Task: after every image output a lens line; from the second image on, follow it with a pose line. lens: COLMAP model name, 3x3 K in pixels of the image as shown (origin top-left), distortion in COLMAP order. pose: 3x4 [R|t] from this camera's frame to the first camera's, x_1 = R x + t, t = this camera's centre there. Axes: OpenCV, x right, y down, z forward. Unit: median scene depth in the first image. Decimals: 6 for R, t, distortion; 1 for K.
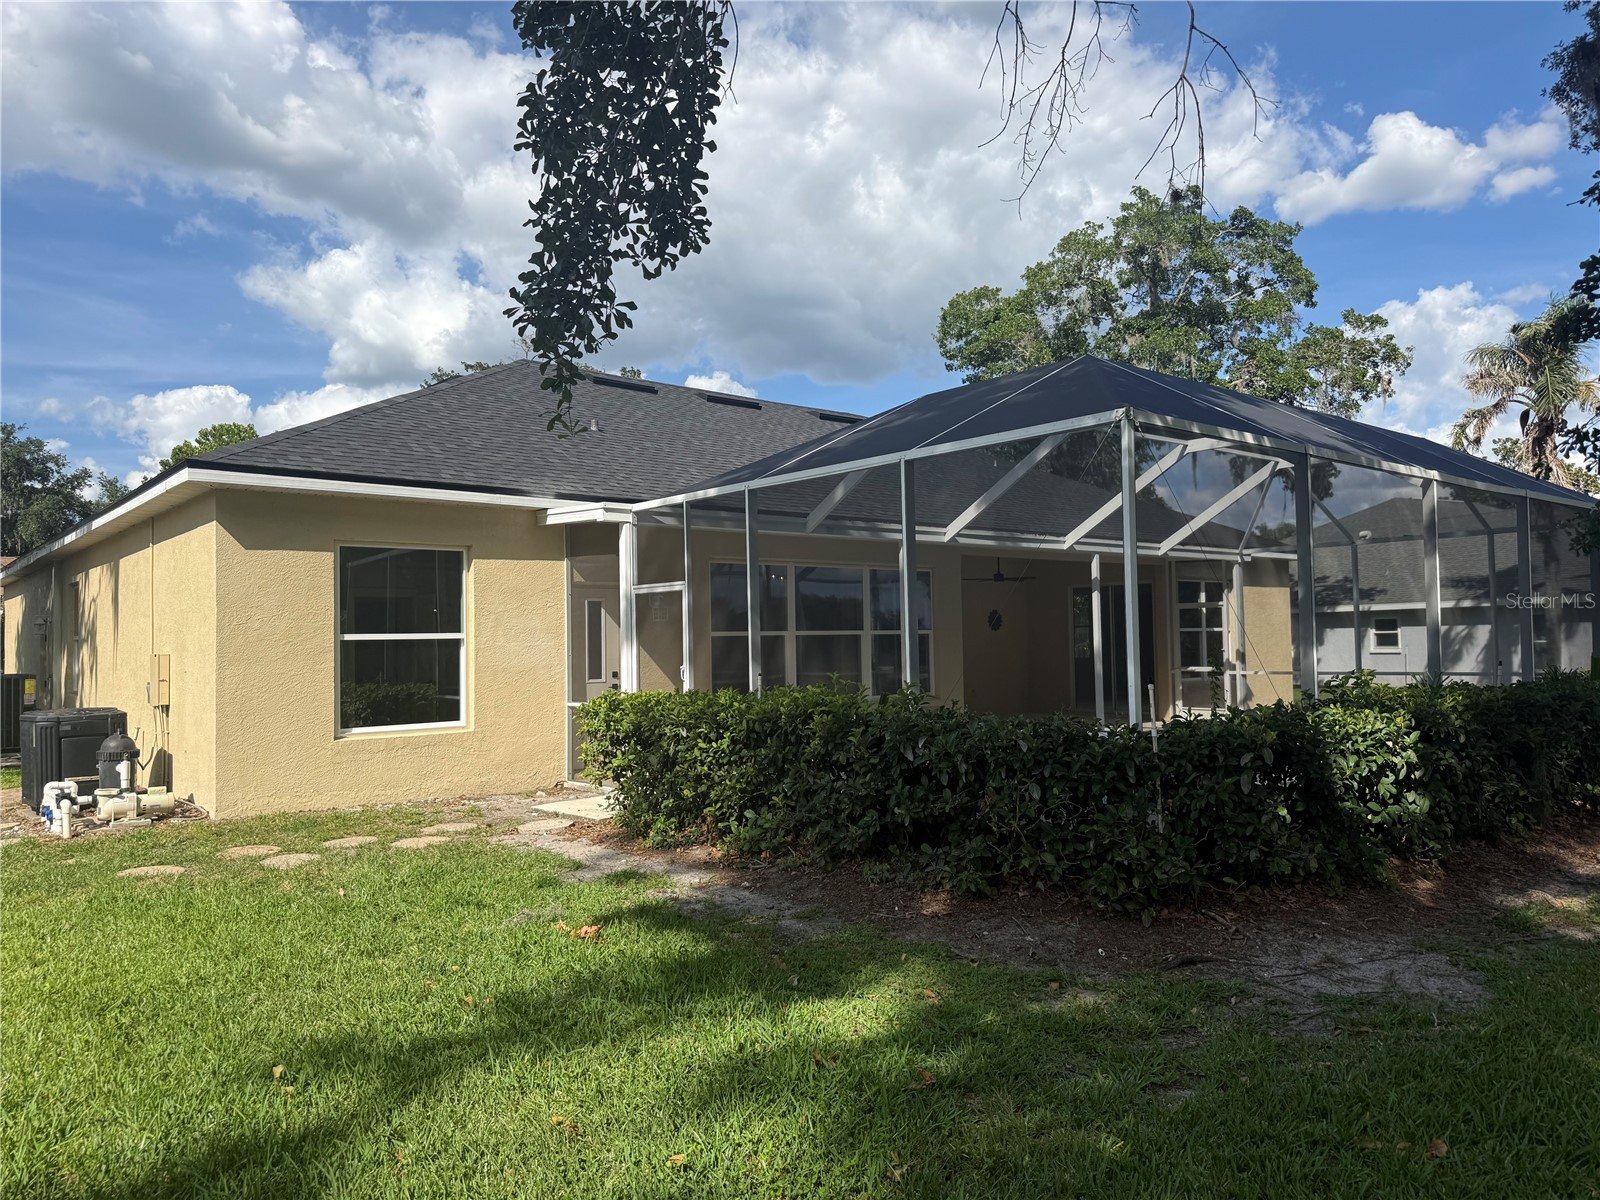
lens RADIAL K [[1131.9, 0, 798.1], [0, 1131.9, 589.4], [0, 0, 1]] dist [0.036640, -0.031270]
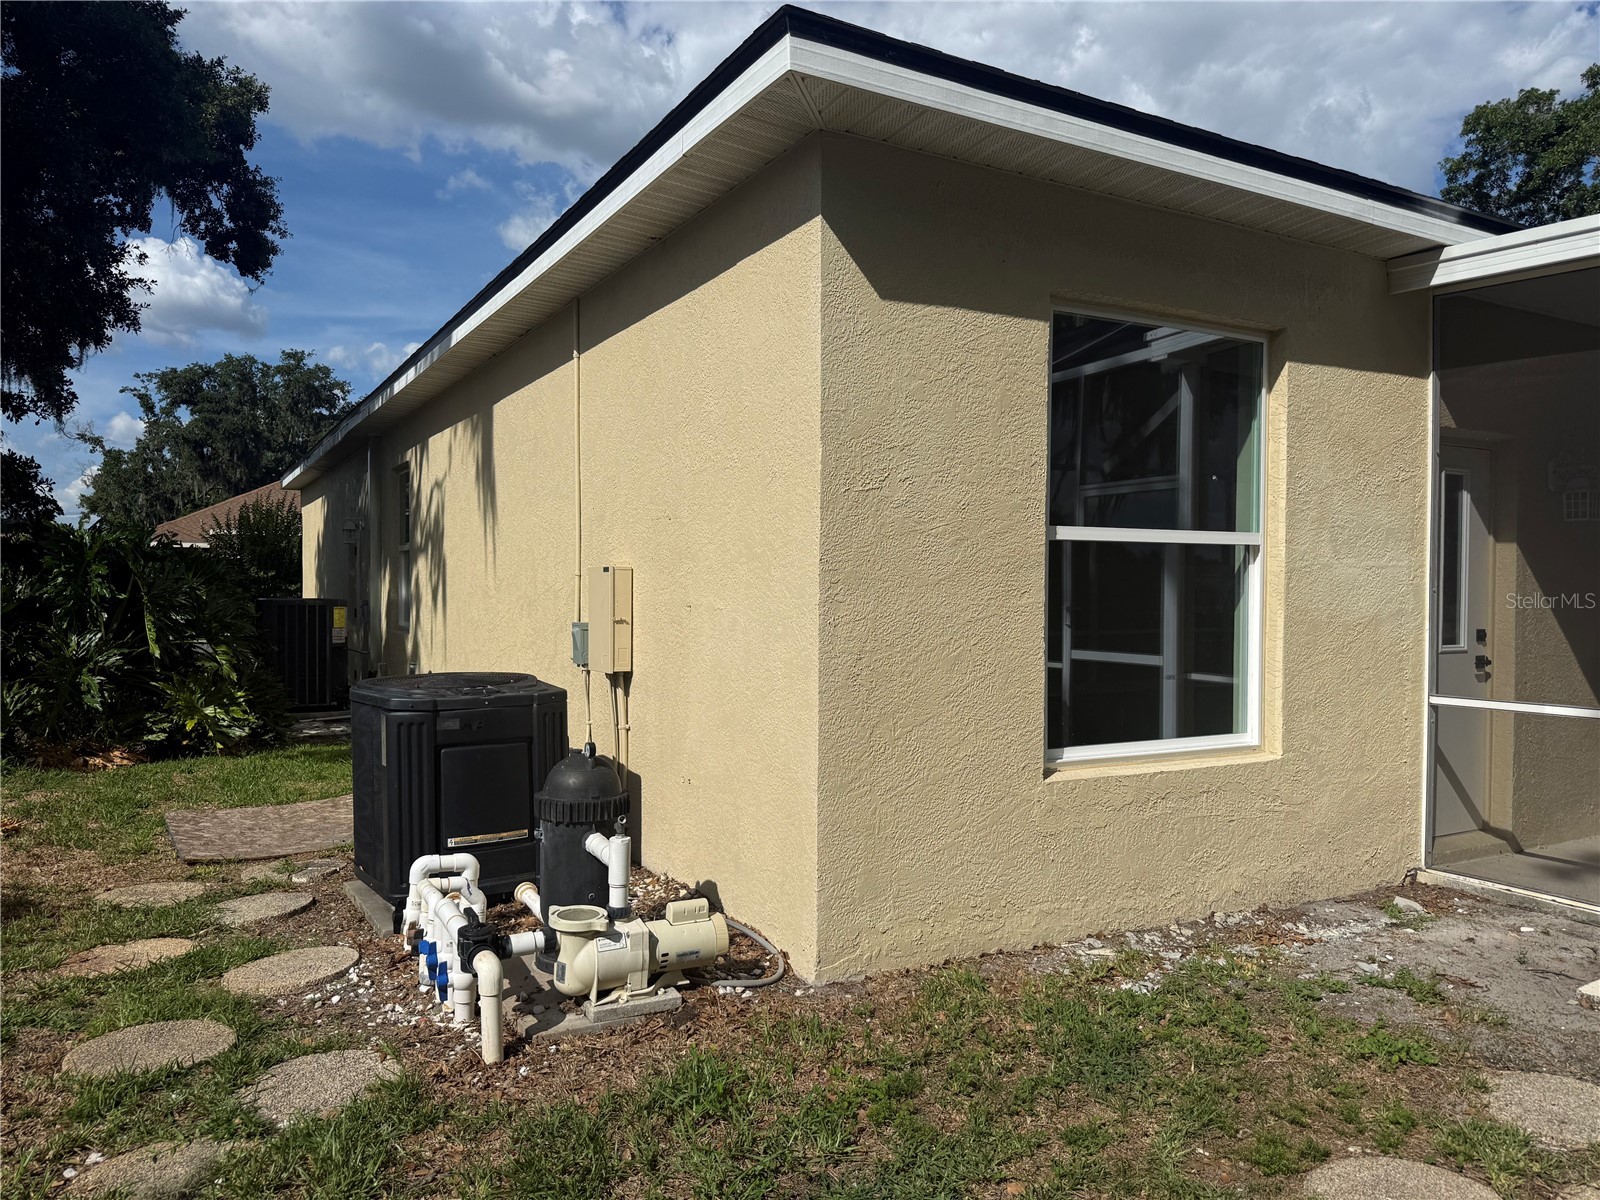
lens RADIAL K [[1131.9, 0, 793.5], [0, 1131.9, 524.3], [0, 0, 1]] dist [0.036640, -0.031270]
pose [[0.981056, 0.013624, -0.193247, -0.267015], [-0.015242, 0.999860, -0.006891, 0.028763], [0.193126, 0.009706, 0.981126, 0.371372]]
